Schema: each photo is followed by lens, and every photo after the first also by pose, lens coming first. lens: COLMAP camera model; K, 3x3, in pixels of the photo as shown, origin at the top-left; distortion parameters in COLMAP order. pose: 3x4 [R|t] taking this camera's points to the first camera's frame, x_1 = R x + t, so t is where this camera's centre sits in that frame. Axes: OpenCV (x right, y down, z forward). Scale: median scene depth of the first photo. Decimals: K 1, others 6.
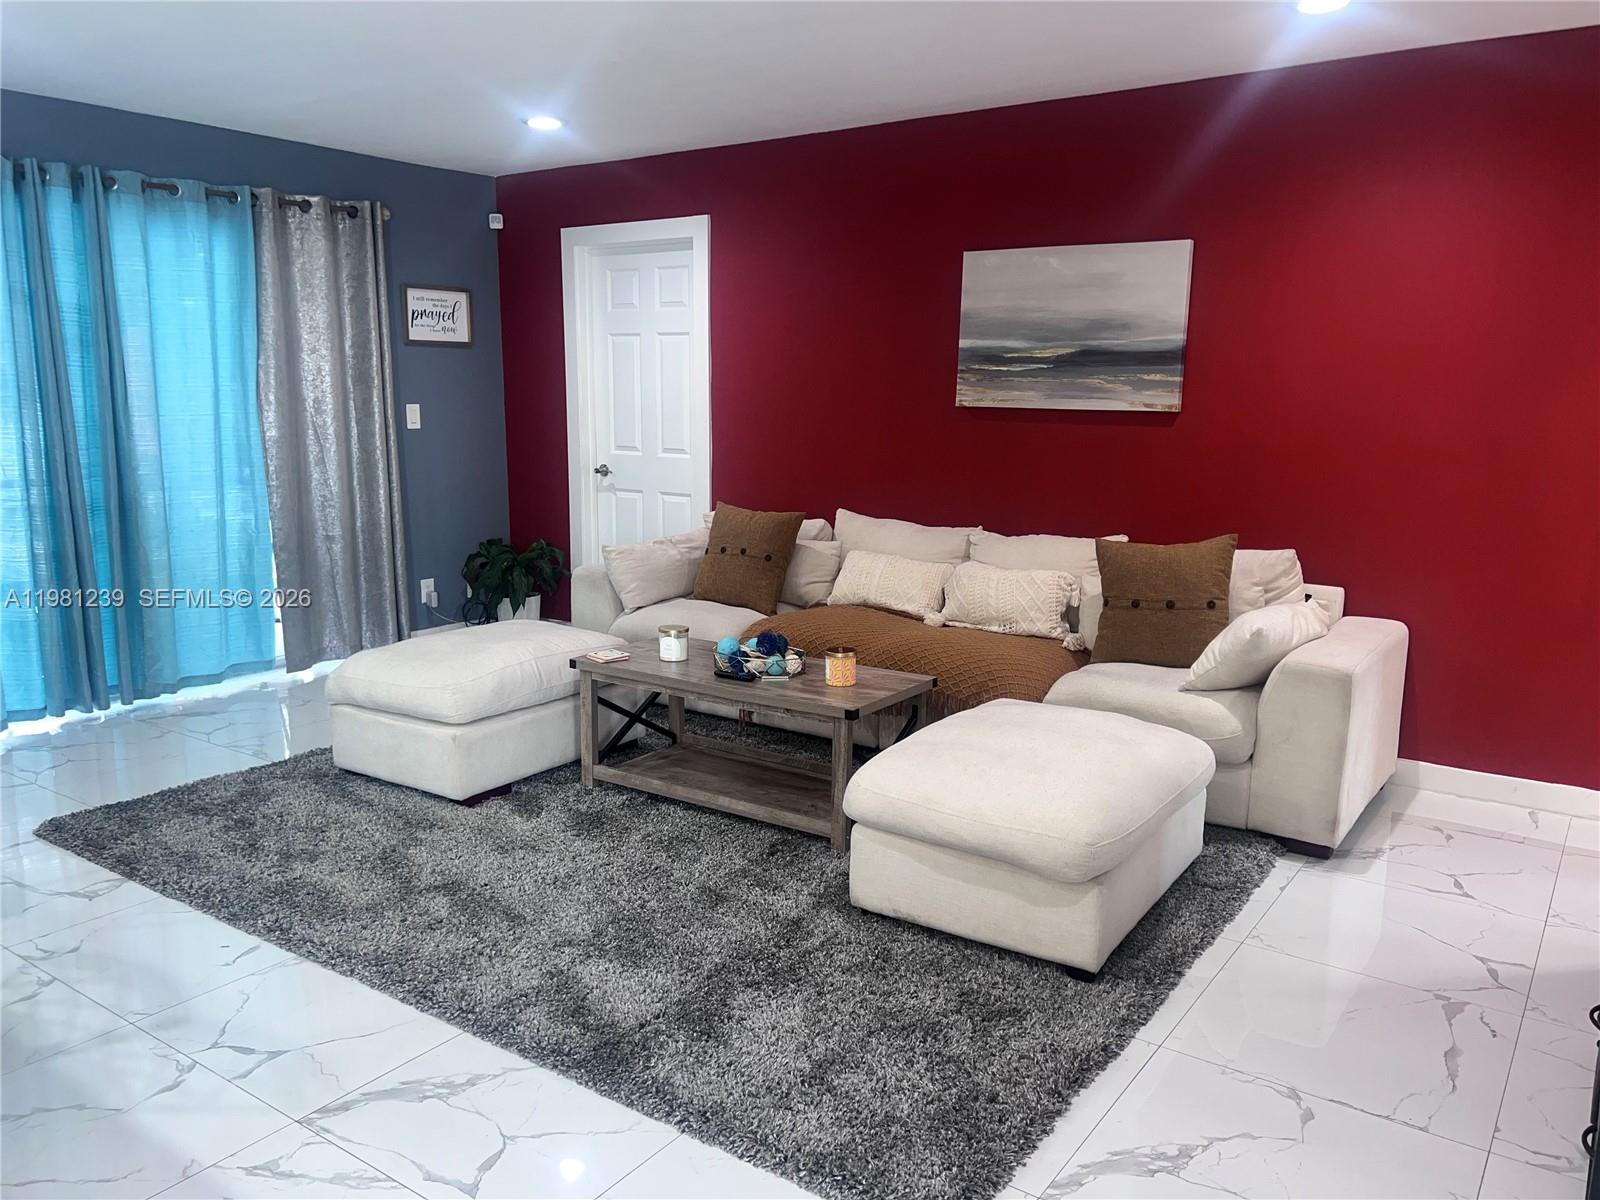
lens RADIAL K [[1205.6, 0, 798.8], [0, 1205.6, 602.9], [0, 0, 1]] dist [0.038523, -0.005675]
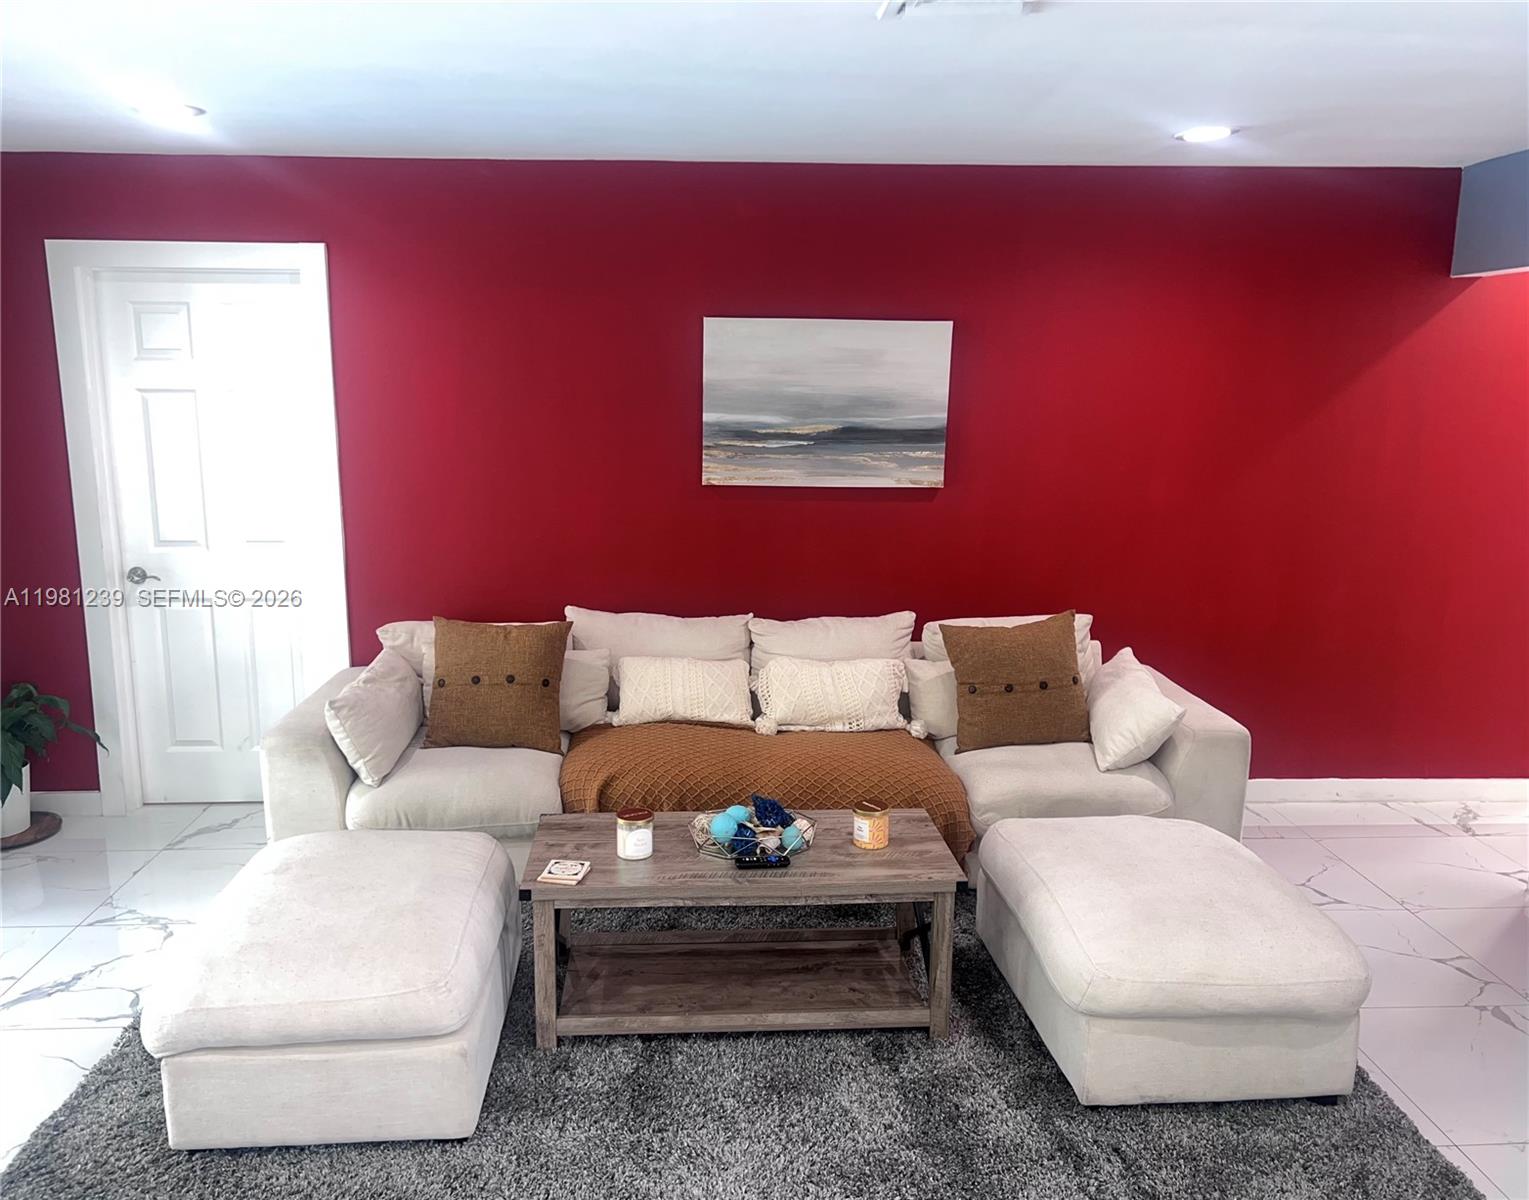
lens RADIAL K [[1184.6, 0, 761.6], [0, 1184.6, 596.0], [0, 0, 1]] dist [0.022567, -0.020160]
pose [[0.786693, -0.115126, 0.606515, -0.417669], [0.107023, 0.993015, 0.049673, -0.128339], [-0.607997, 0.025833, 0.793519, 0.284343]]
